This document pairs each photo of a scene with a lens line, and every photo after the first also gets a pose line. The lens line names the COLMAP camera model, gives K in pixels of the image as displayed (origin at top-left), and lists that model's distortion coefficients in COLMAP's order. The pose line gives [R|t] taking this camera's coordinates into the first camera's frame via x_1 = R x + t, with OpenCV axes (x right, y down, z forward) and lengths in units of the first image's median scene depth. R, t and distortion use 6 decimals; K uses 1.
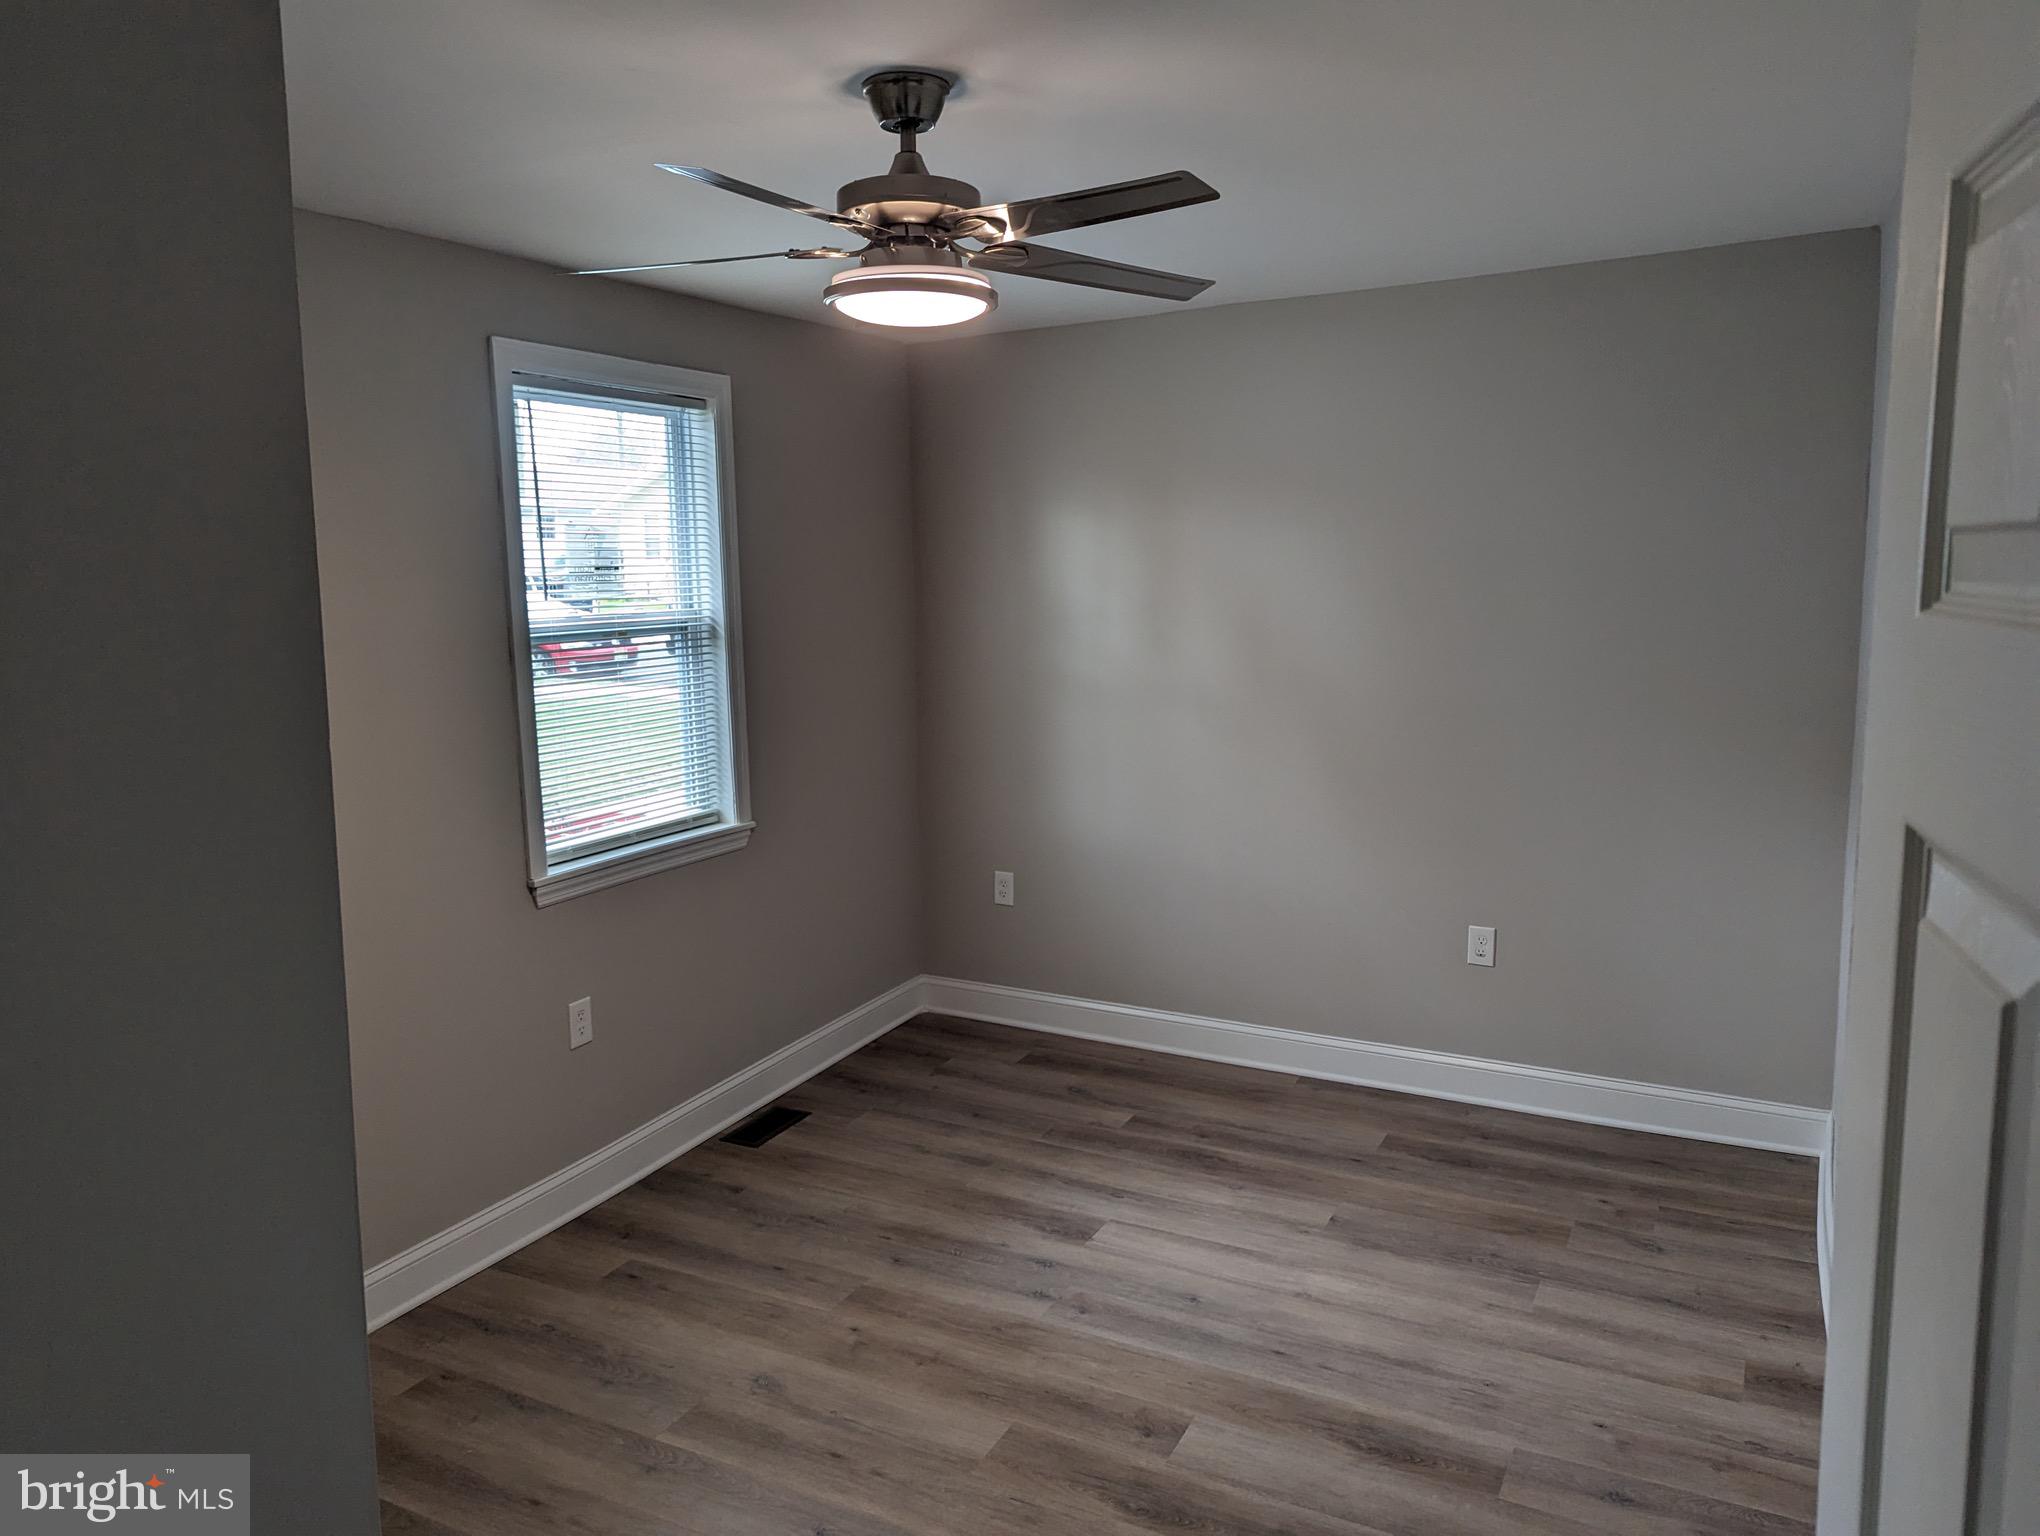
lens RADIAL K [[1402.9, 0, 1020.0], [0, 1402.9, 768.0], [0, 0, 1]] dist [-0.000697, -0.000305]
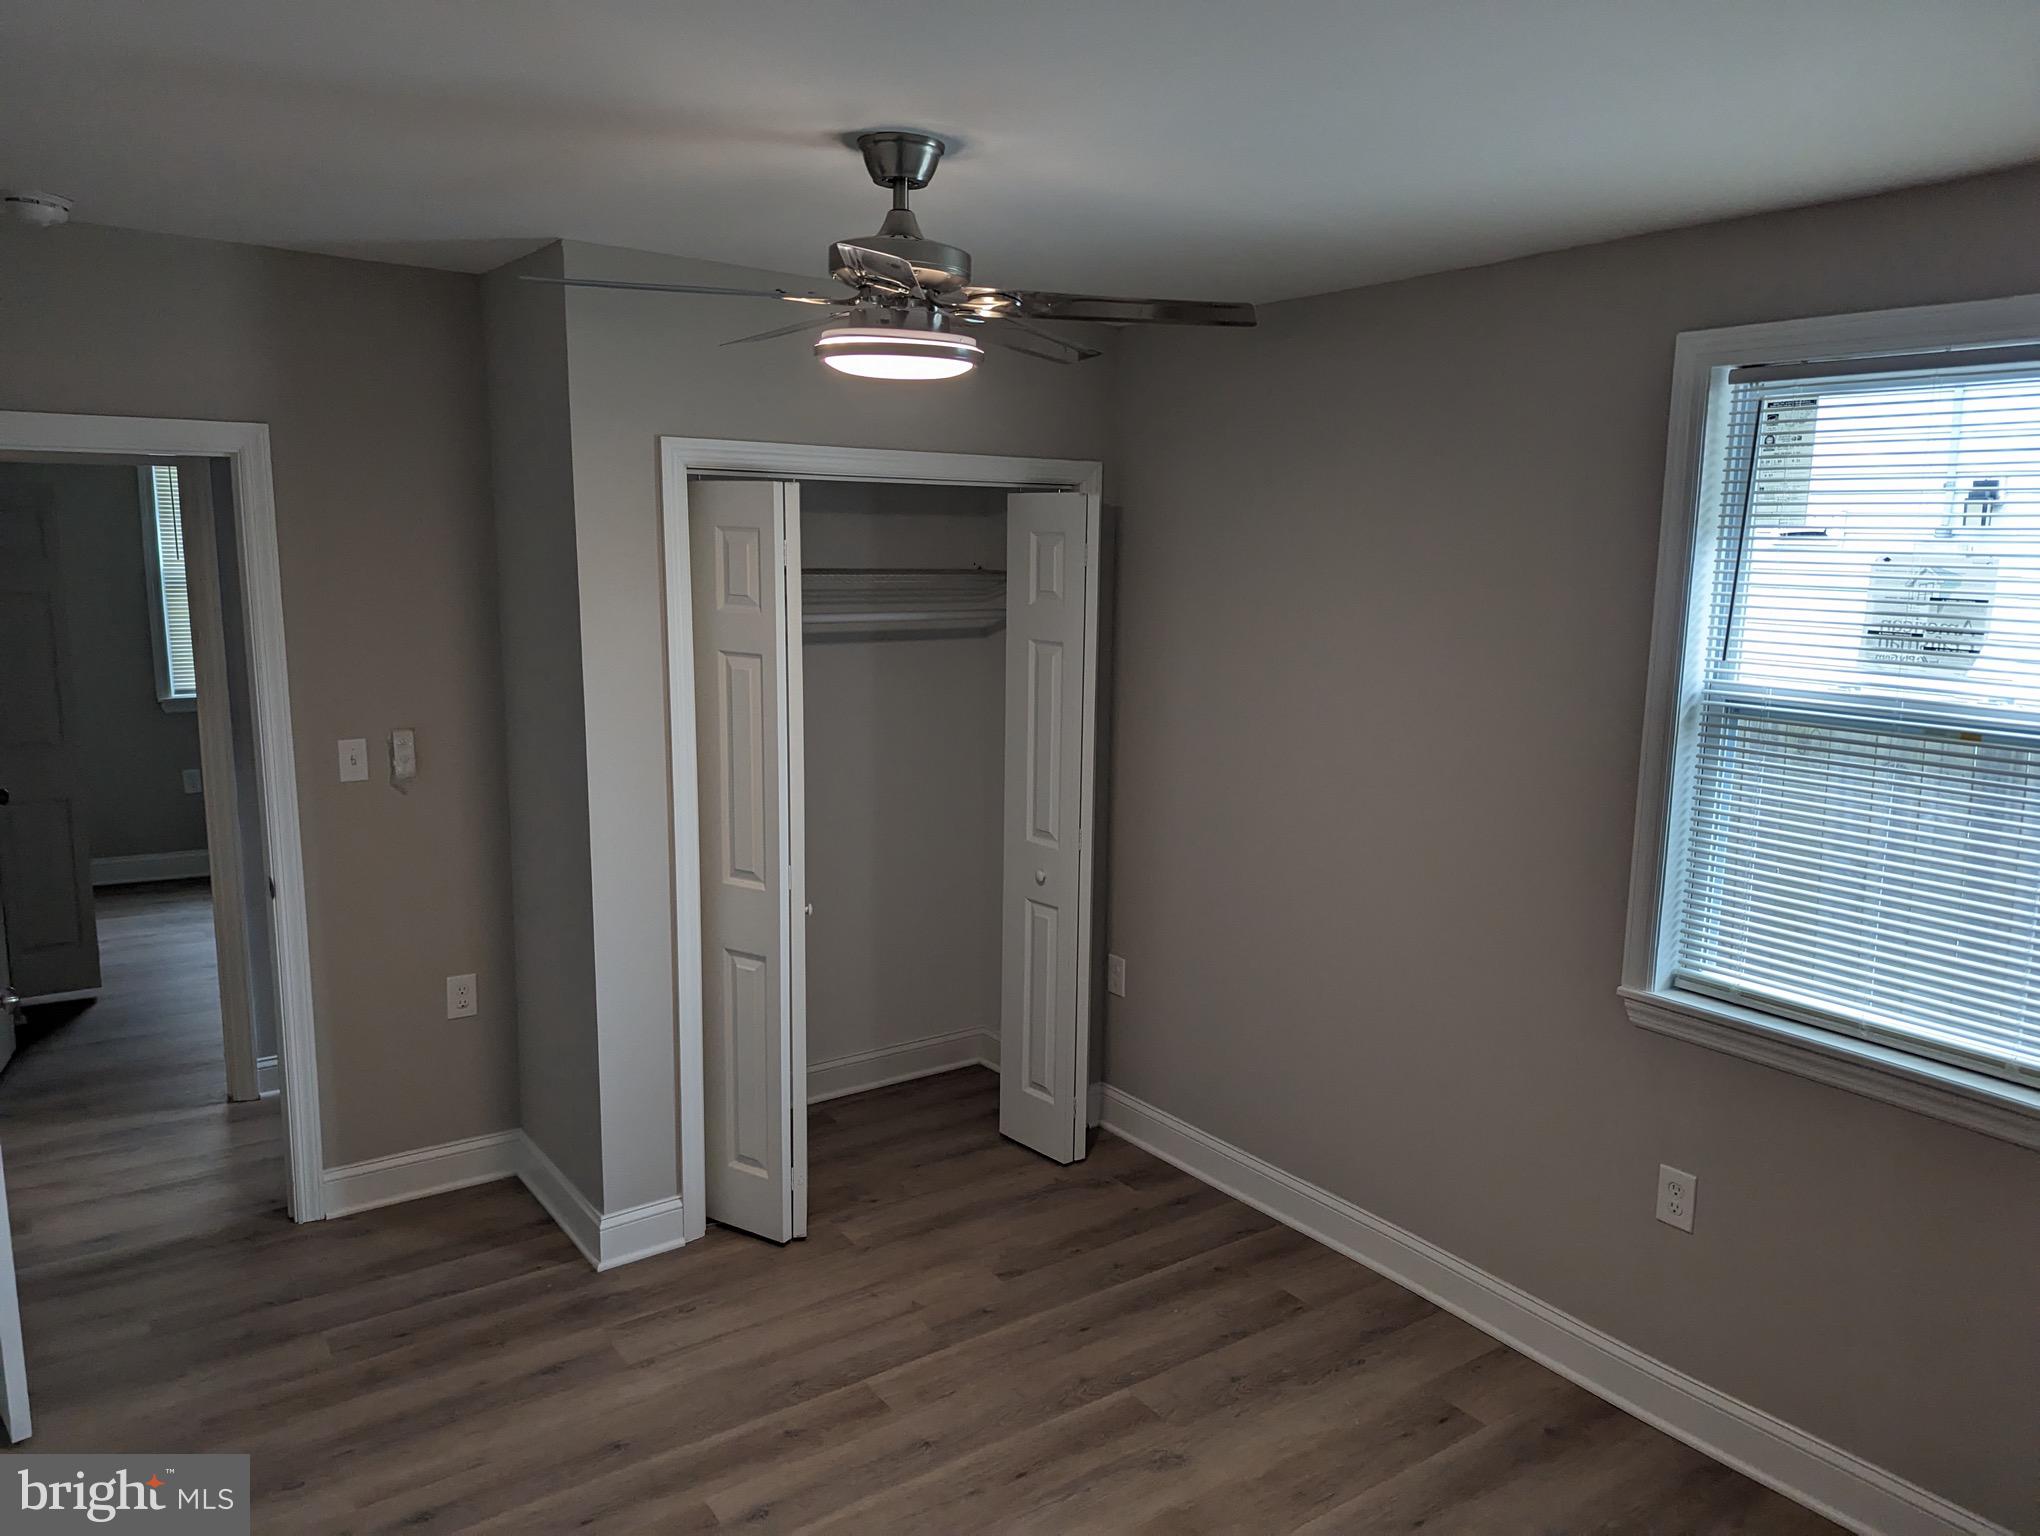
lens RADIAL K [[1449.7, 0, 1020.0], [0, 1449.7, 768.0], [0, 0, 1]] dist [0.035483, -0.002394]
pose [[-0.460487, 0.171291, -0.870983, 0.595969], [-0.126584, 0.958505, 0.255429, -0.238890], [0.878595, 0.227874, -0.419696, 1.096711]]
